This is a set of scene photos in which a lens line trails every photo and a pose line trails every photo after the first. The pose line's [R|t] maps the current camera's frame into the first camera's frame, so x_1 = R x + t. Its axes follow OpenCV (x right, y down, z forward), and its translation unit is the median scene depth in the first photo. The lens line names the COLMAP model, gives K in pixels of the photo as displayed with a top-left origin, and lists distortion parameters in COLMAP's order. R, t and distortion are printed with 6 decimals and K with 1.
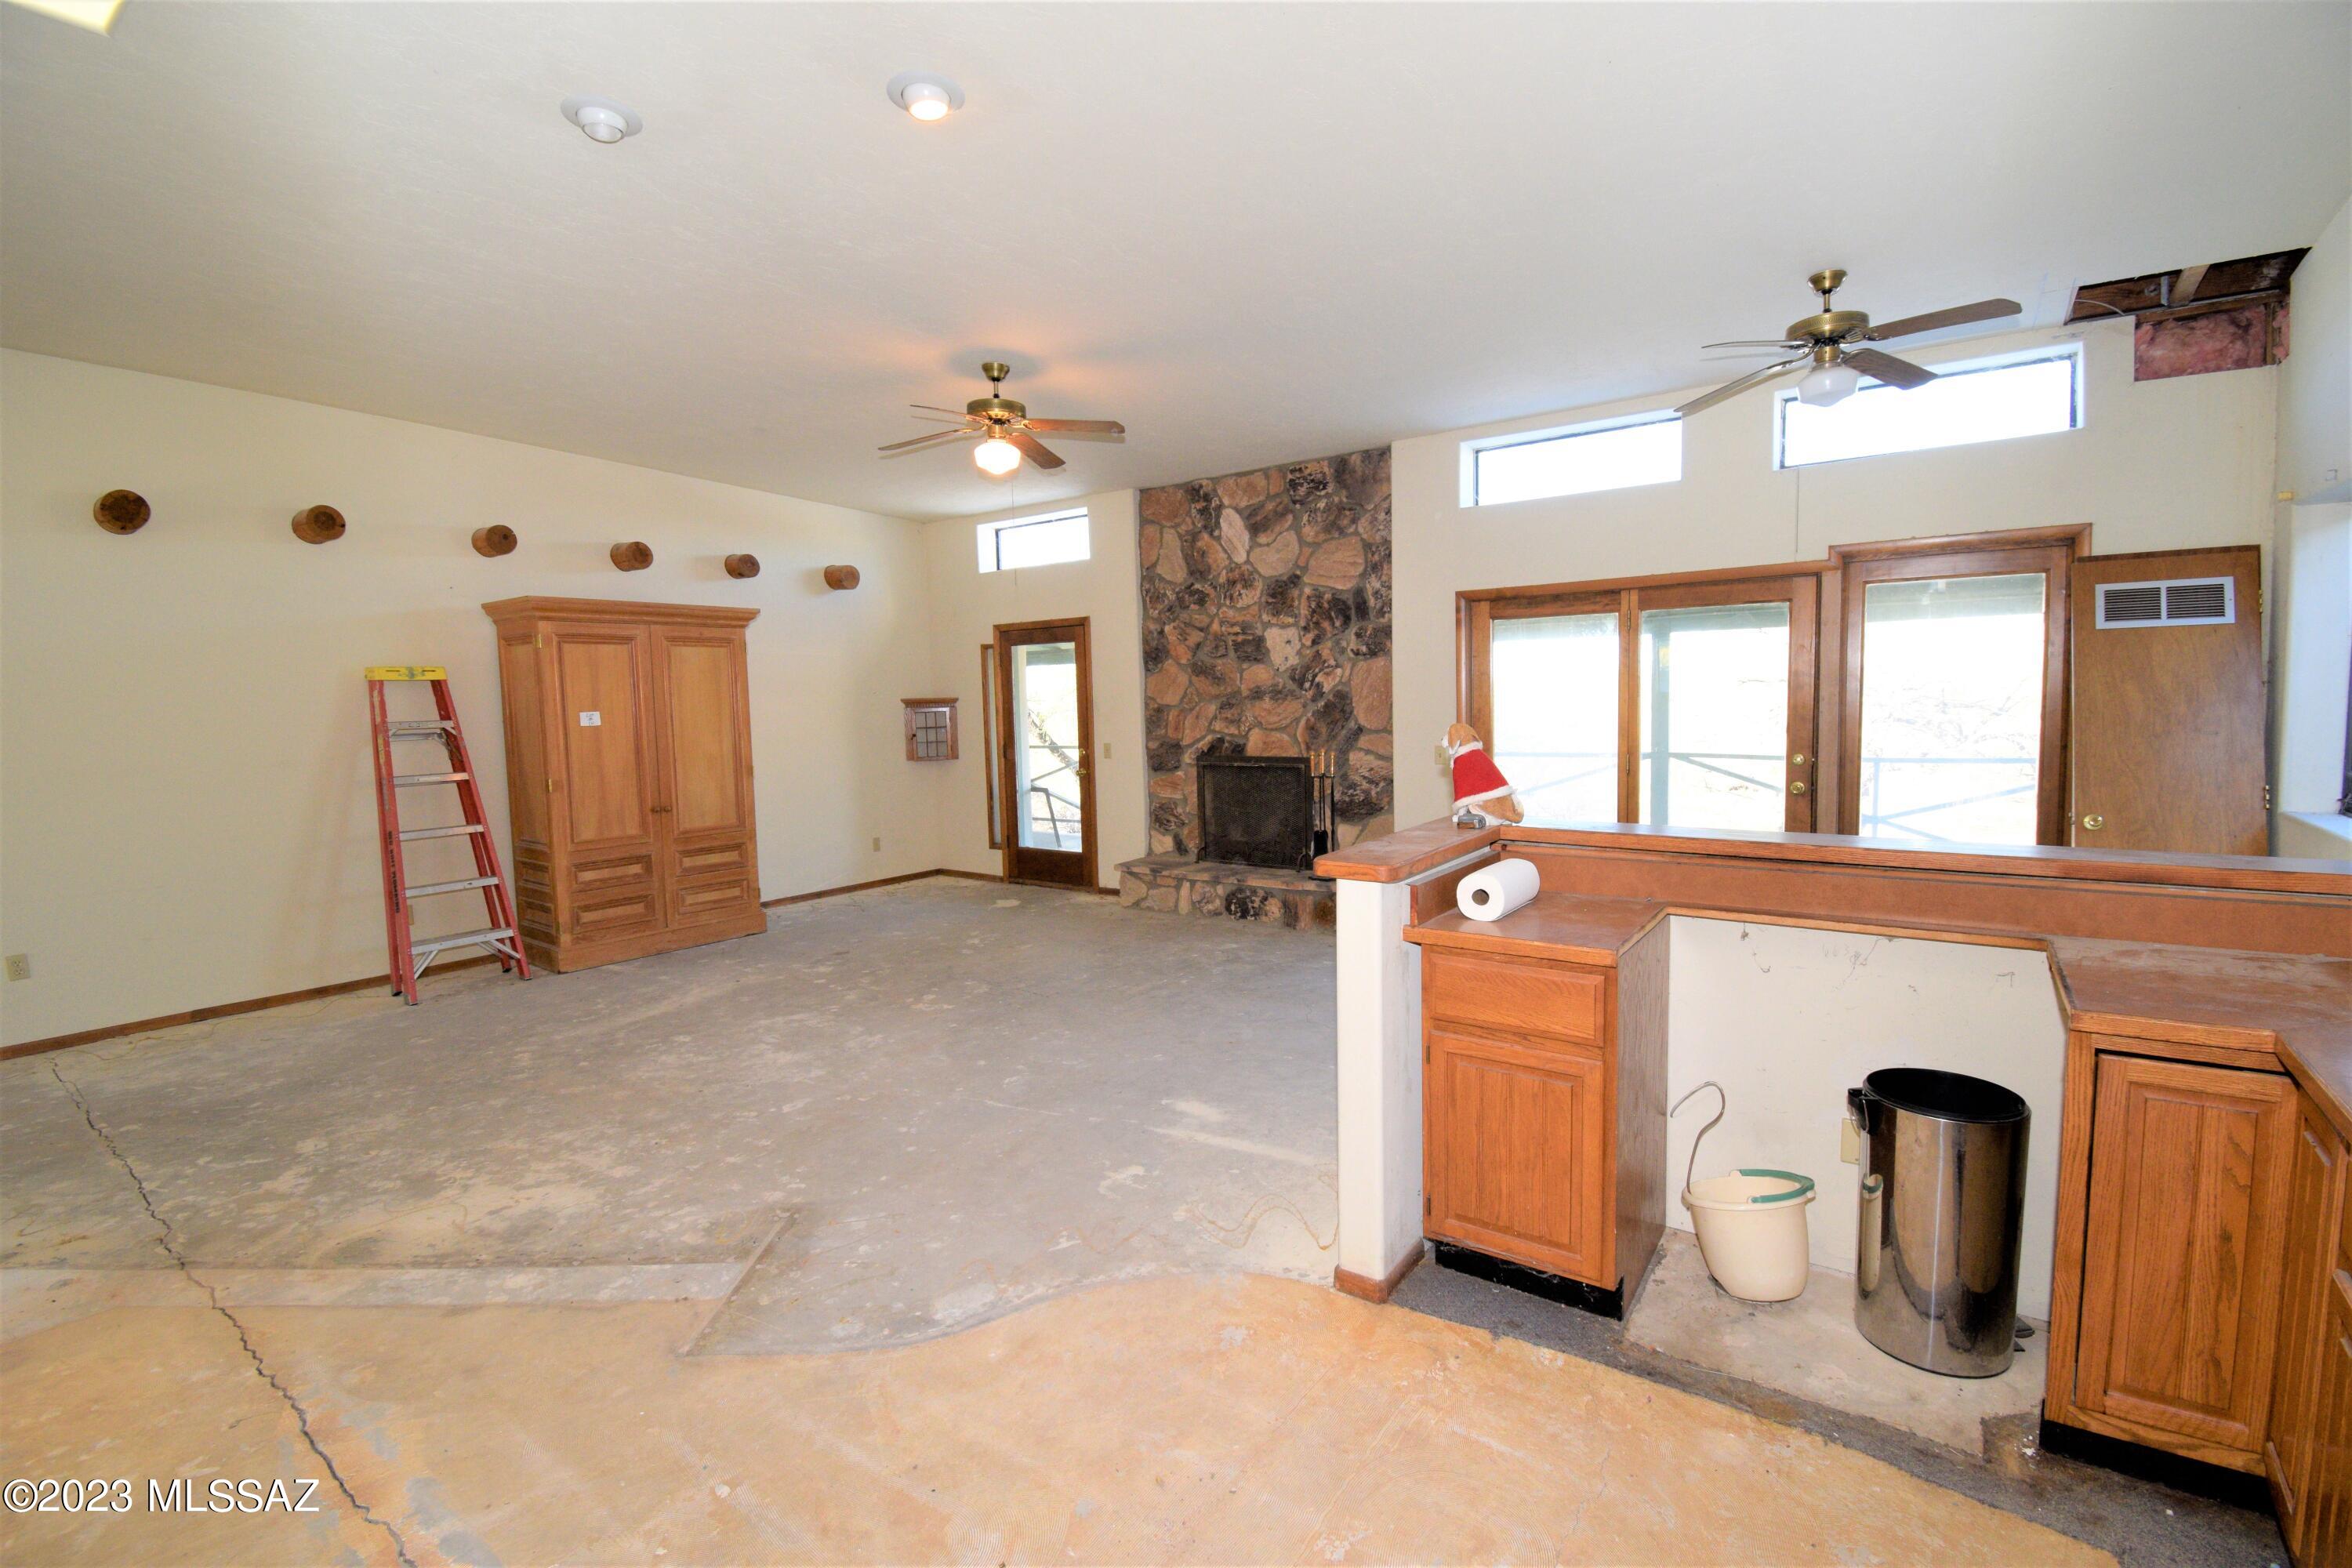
lens RADIAL K [[1040.4, 0, 1185.4], [0, 1040.4, 786.7], [0, 0, 1]] dist [0.012693, -0.018971]
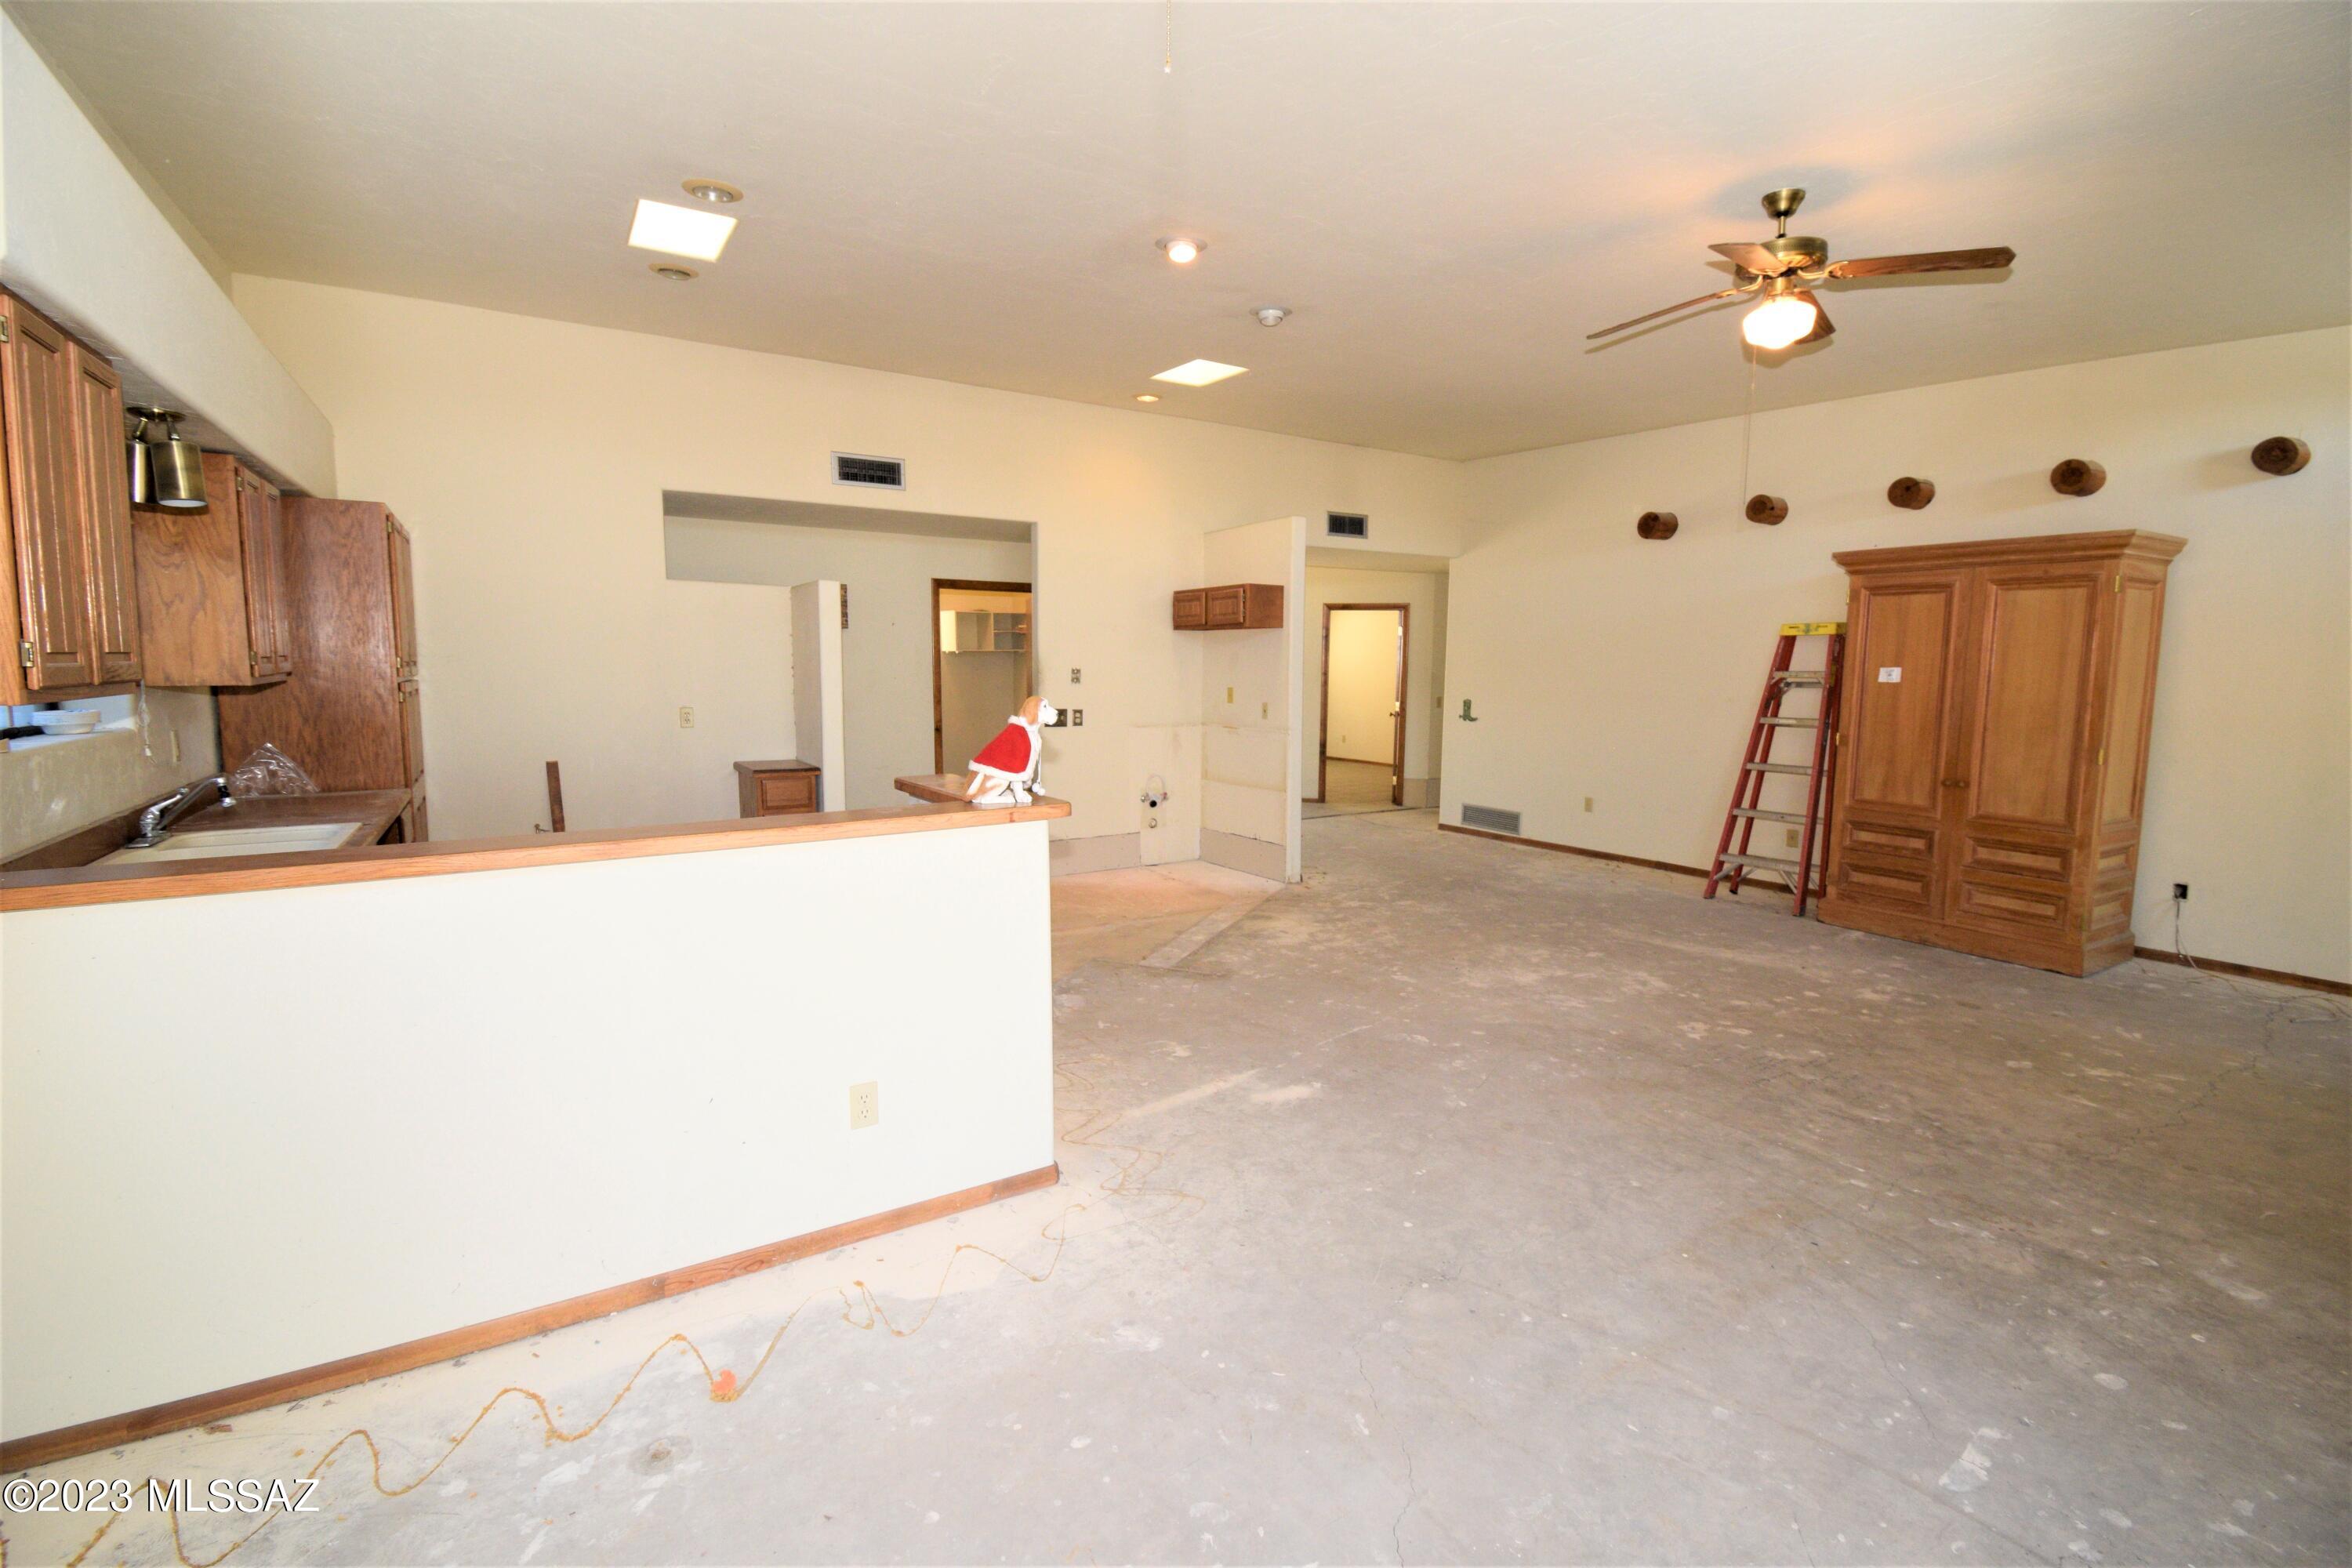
lens RADIAL K [[1040.4, 0, 1173.2], [0, 1040.4, 771.9], [0, 0, 1]] dist [0.012693, -0.018971]
pose [[-0.380559, 0.118914, -0.917079, 0.585621], [-0.078479, 0.983967, 0.160153, -0.082638], [0.921420, 0.132919, -0.365126, 0.794798]]
